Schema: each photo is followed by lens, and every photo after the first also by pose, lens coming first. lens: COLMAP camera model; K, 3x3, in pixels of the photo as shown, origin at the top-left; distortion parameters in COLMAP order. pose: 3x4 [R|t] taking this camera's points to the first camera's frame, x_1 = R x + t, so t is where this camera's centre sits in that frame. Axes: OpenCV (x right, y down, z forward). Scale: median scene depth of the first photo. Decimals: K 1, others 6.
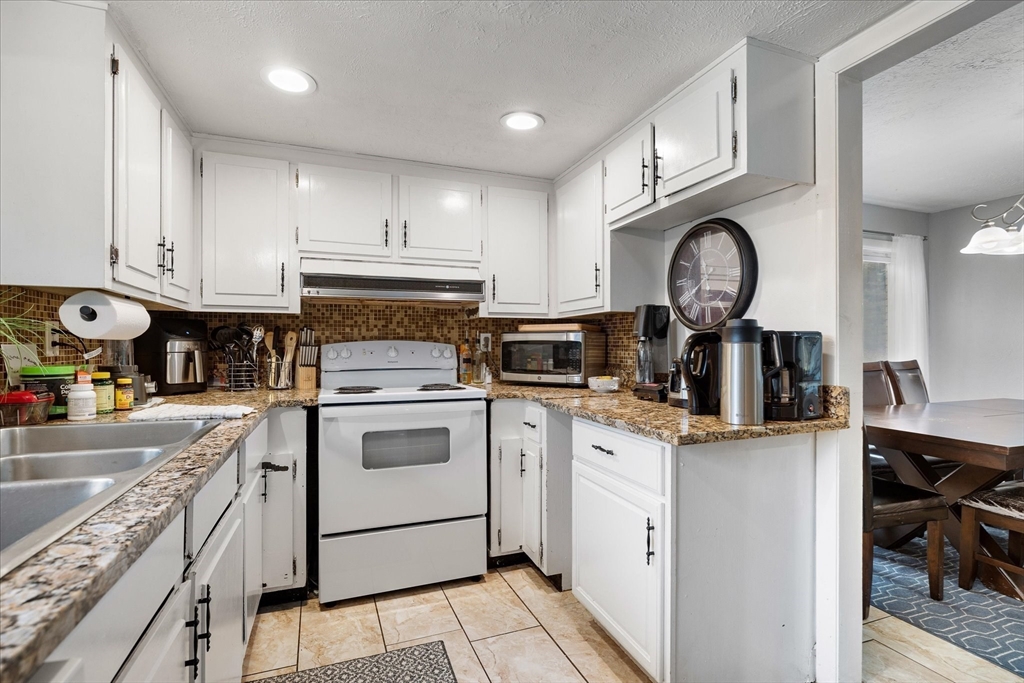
lens RADIAL K [[485.2, 0, 518.6], [0, 485.2, 347.8], [0, 0, 1]] dist [-0.008319, 0.001682]
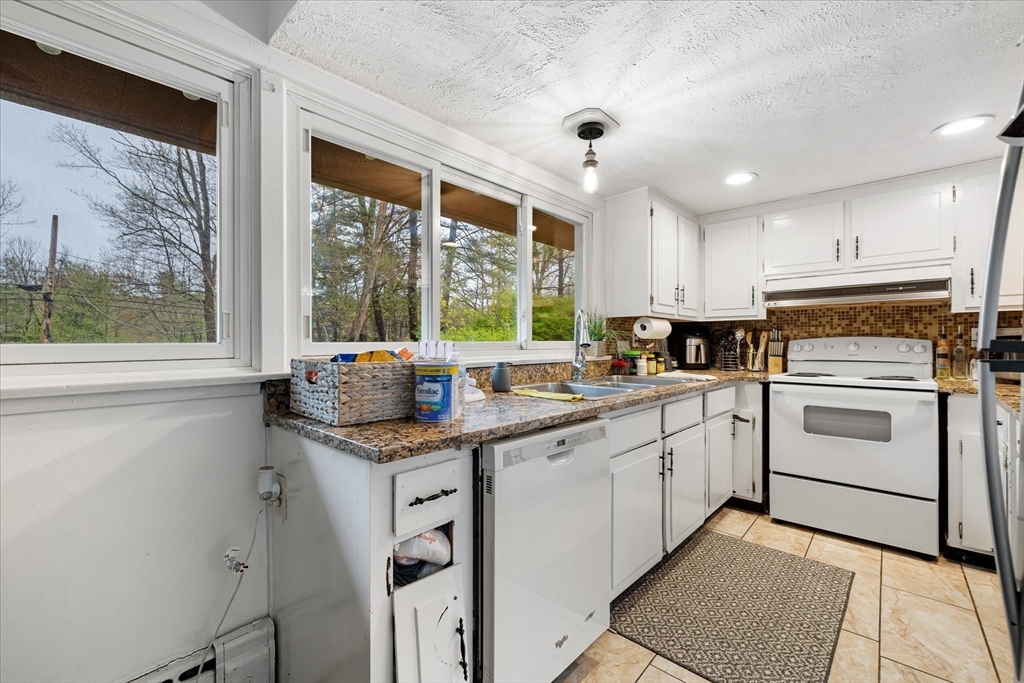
lens RADIAL K [[427.8, 0, 507.8], [0, 427.8, 337.5], [0, 0, 1]] dist [0.003103, -0.000430]
pose [[0.435678, -0.010757, -0.900039, 0.378930], [-0.001334, 0.999920, -0.012597, 0.000959], [0.900102, 0.006689, 0.435628, -0.259146]]
